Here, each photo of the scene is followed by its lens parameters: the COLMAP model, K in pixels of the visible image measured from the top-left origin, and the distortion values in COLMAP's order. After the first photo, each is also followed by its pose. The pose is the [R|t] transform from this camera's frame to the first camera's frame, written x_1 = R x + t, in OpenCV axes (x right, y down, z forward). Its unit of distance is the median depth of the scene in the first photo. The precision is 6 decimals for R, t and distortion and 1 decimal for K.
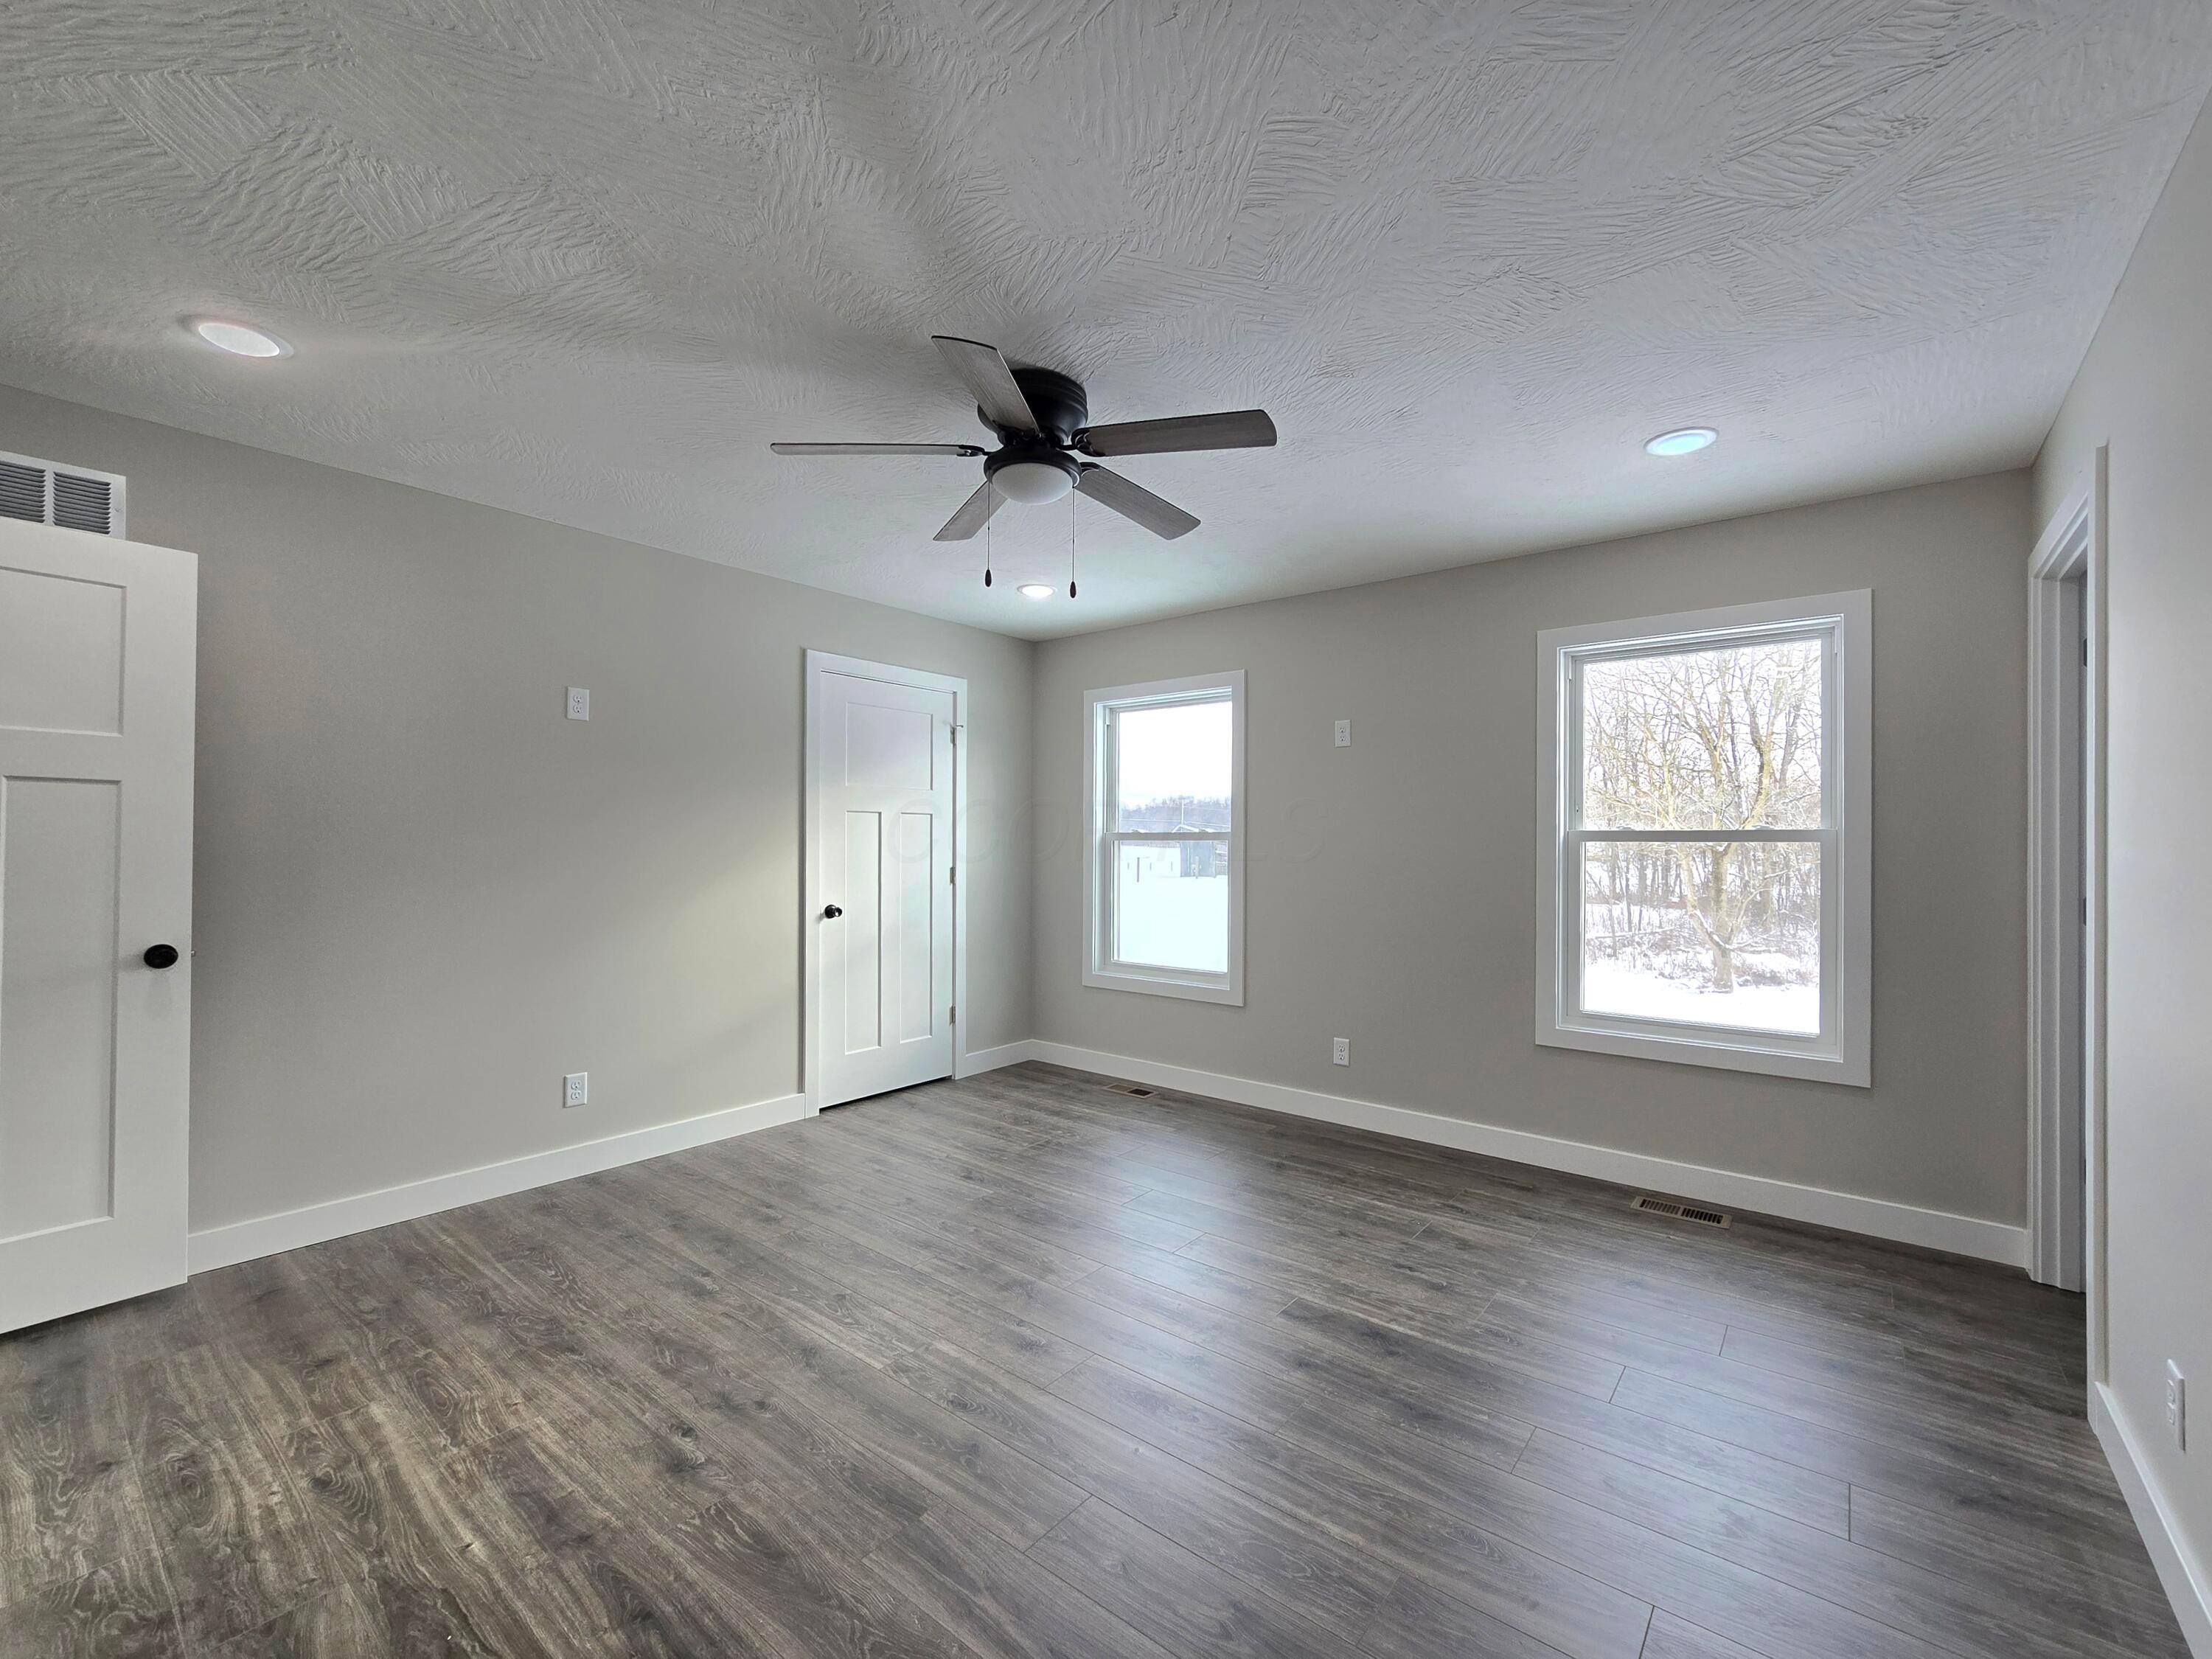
lens RADIAL K [[917.0, 0, 1116.0], [0, 917.0, 837.9], [0, 0, 1]] dist [-0.002136, -0.000395]
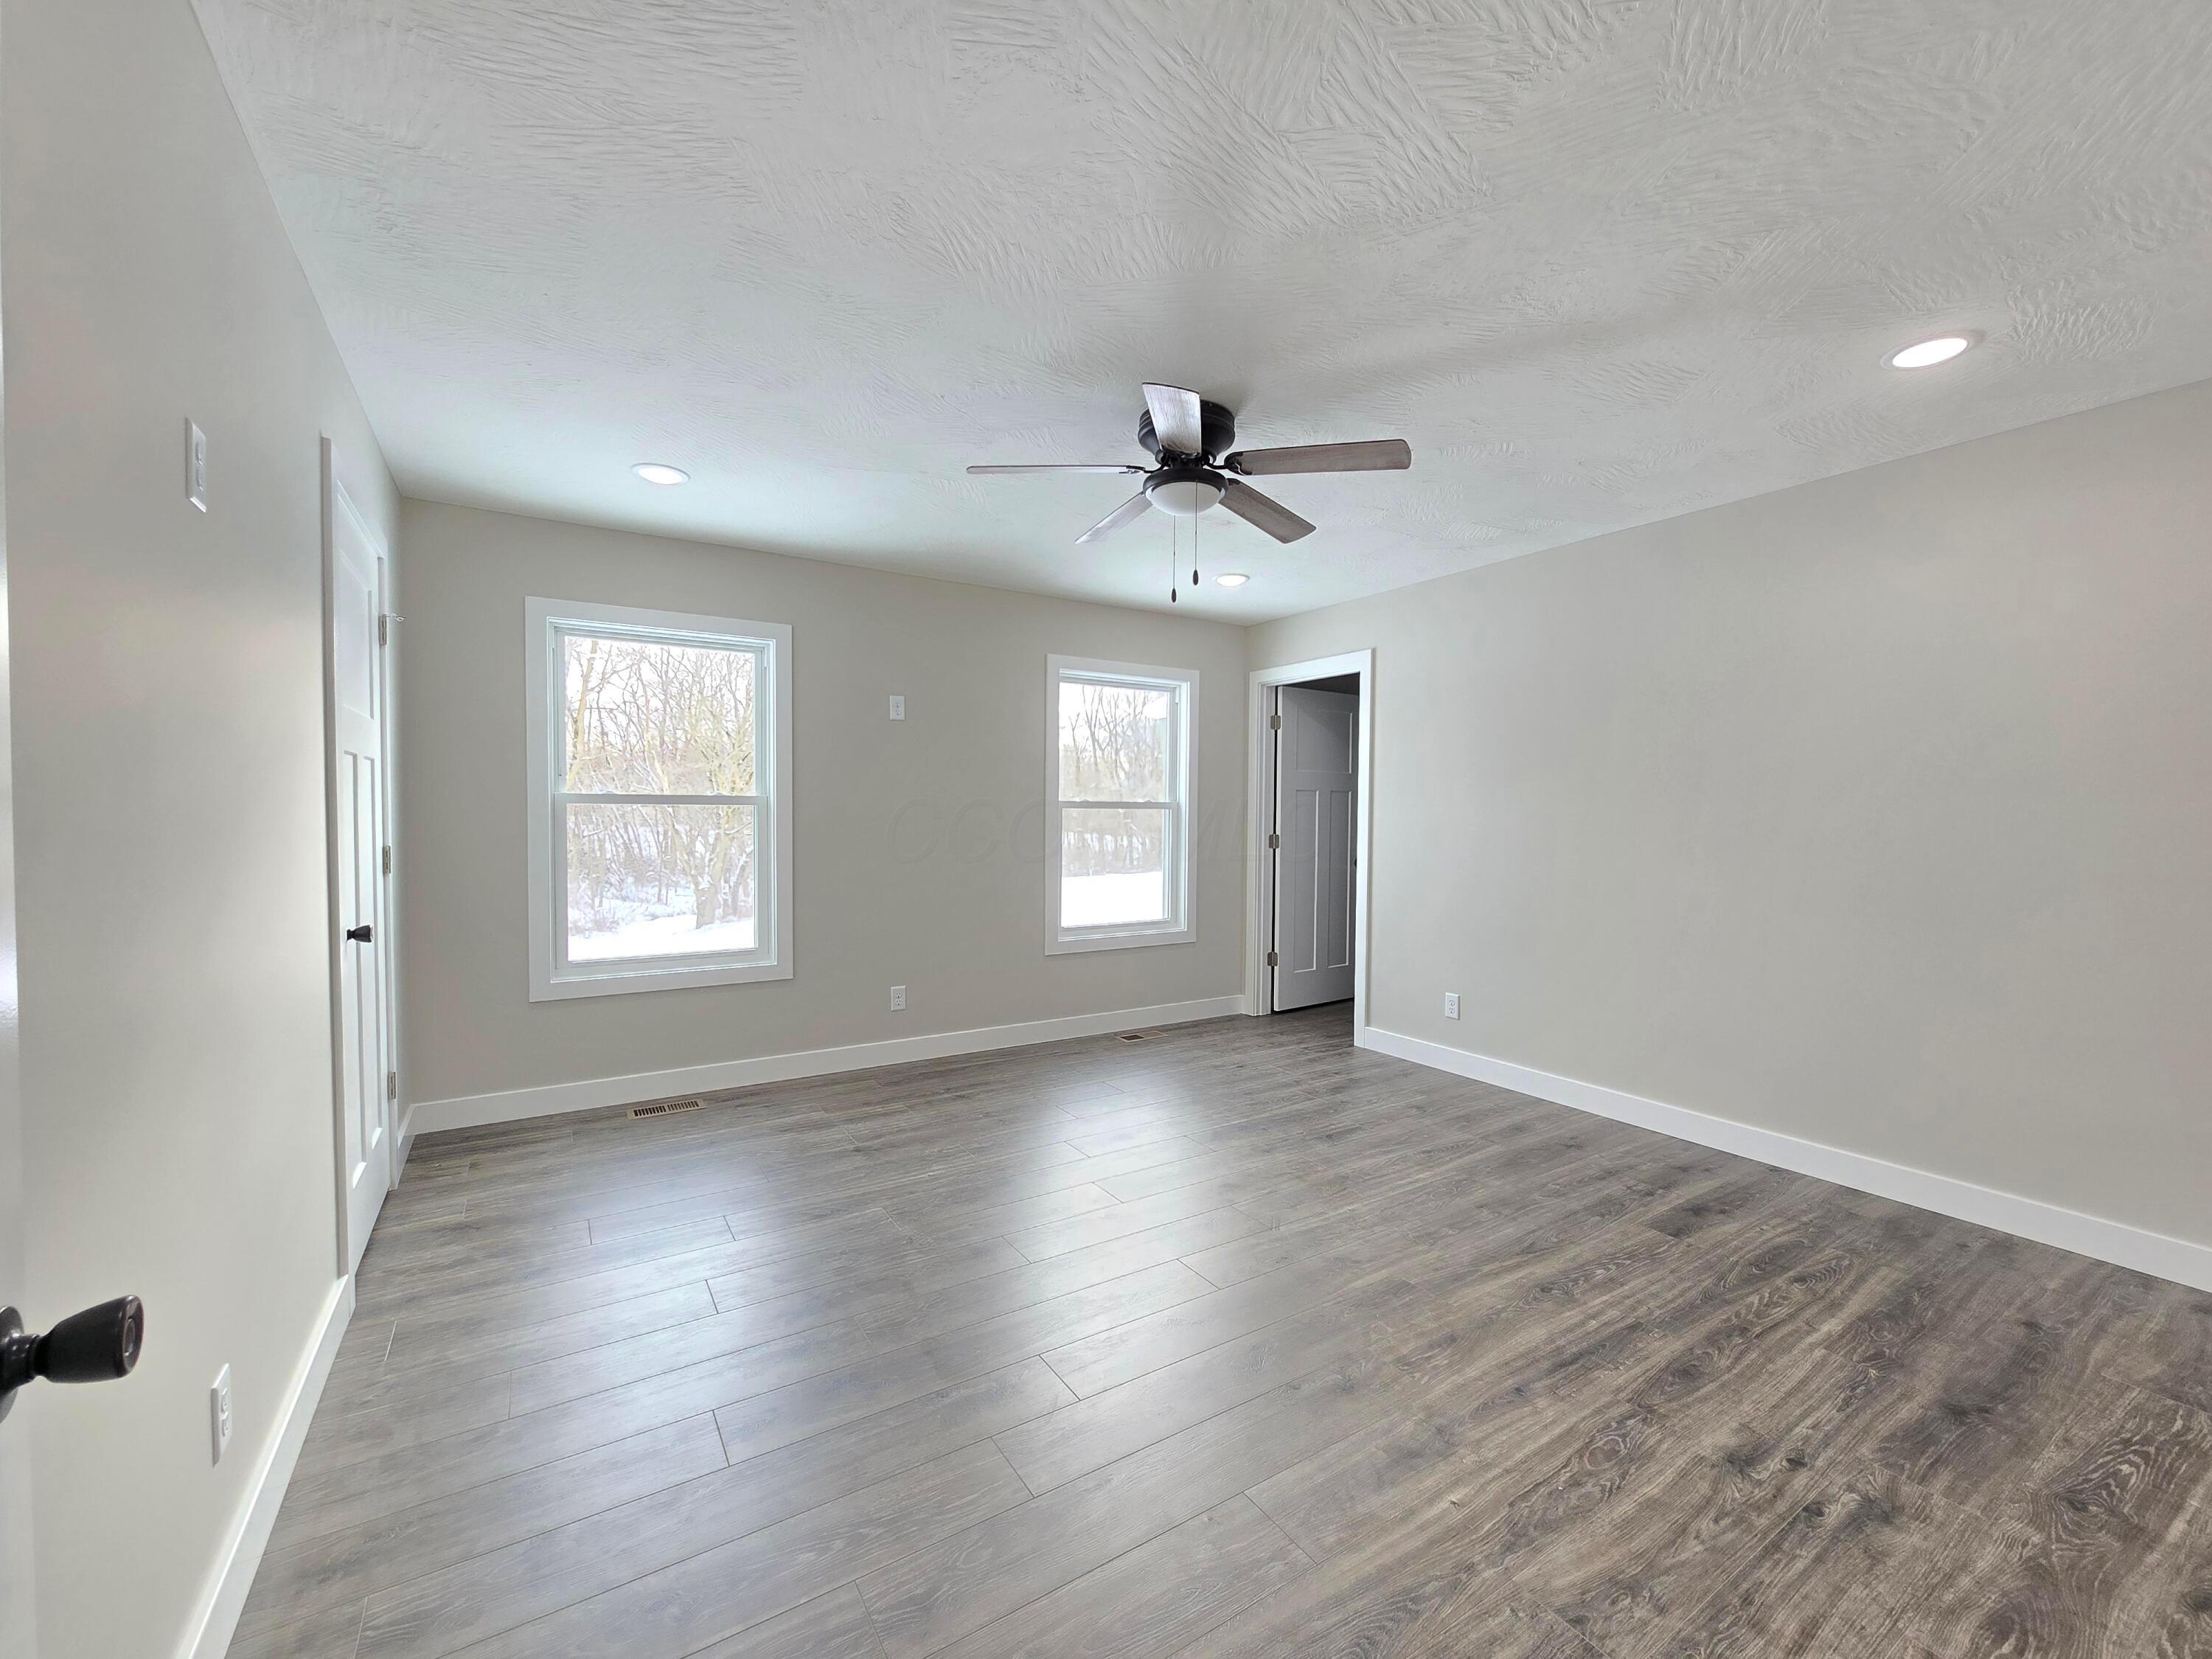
lens RADIAL K [[897.0, 0, 1111.2], [0, 897.0, 837.5], [0, 0, 1]] dist [-0.002760, -0.000285]
pose [[0.326299, -0.029361, 0.944811, -0.836514], [-0.010839, 0.999336, 0.034799, -0.000823], [-0.945205, -0.021596, 0.325764, 0.500208]]
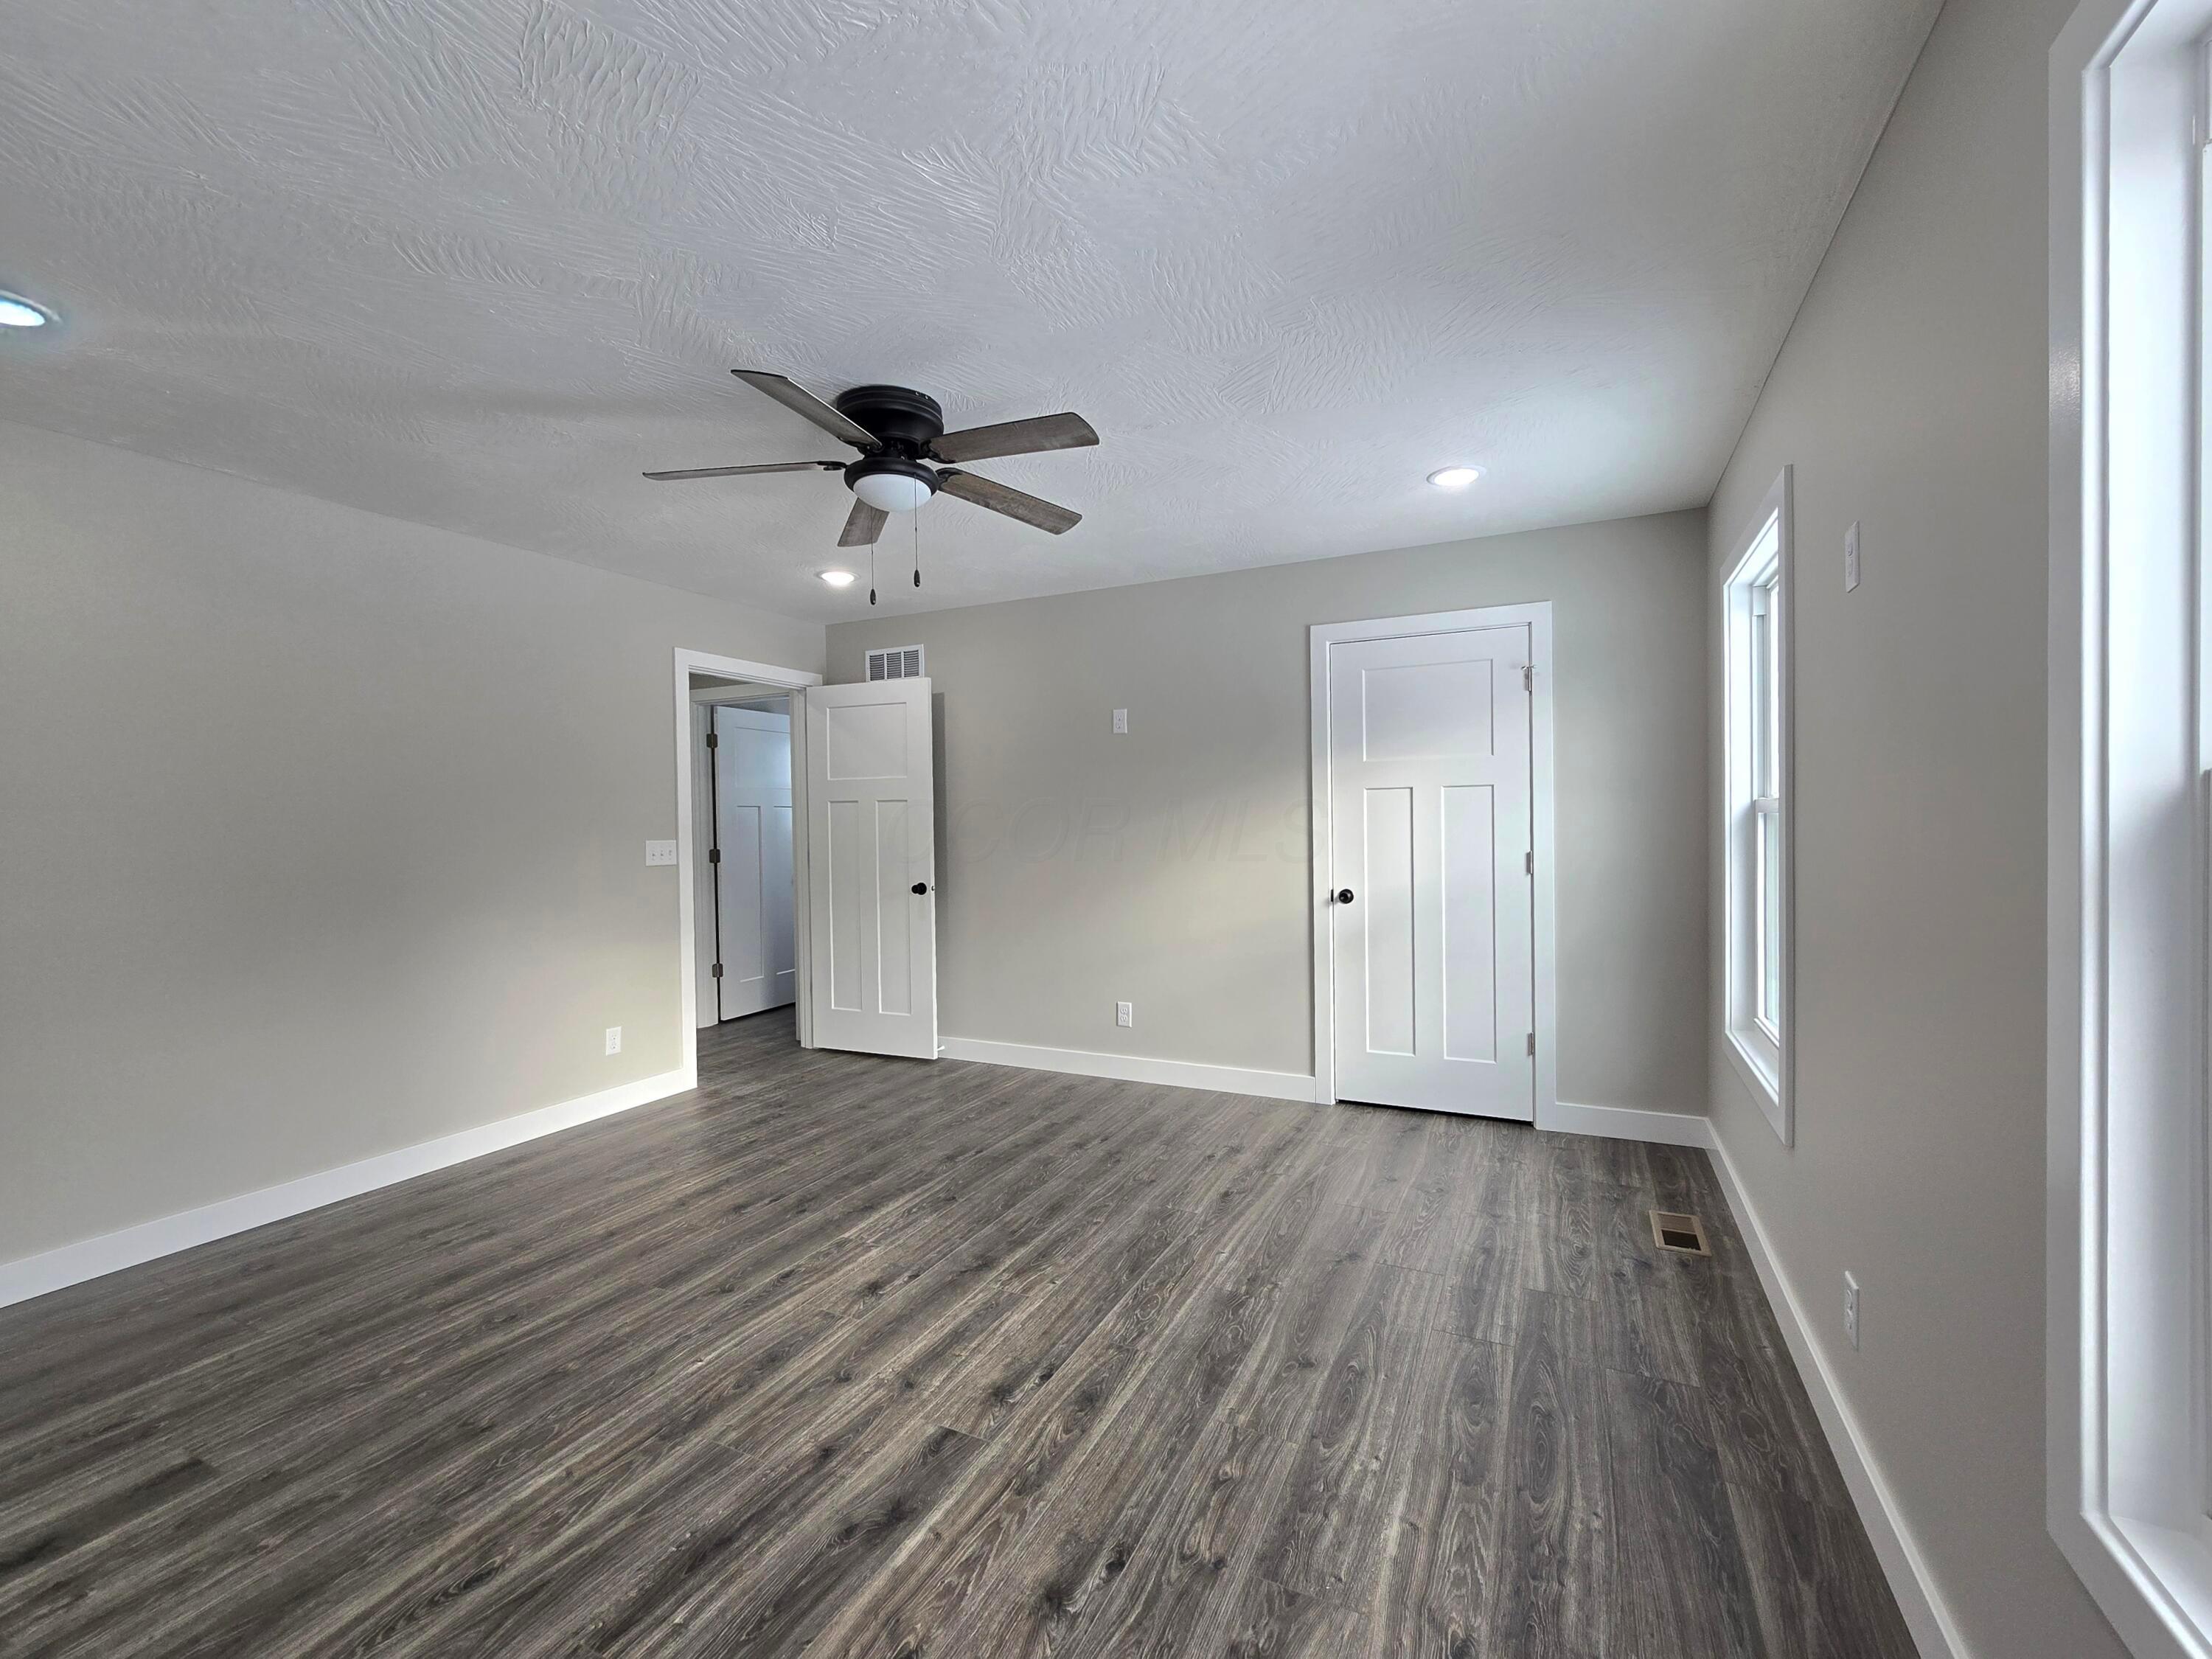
lens RADIAL K [[917.0, 0, 1116.0], [0, 917.0, 837.9], [0, 0, 1]] dist [-0.002136, -0.000395]
pose [[0.232641, 0.008519, -0.972525, 0.698809], [0.020622, 0.999694, 0.013690, 0.002821], [0.972344, -0.023240, 0.232394, 0.696037]]
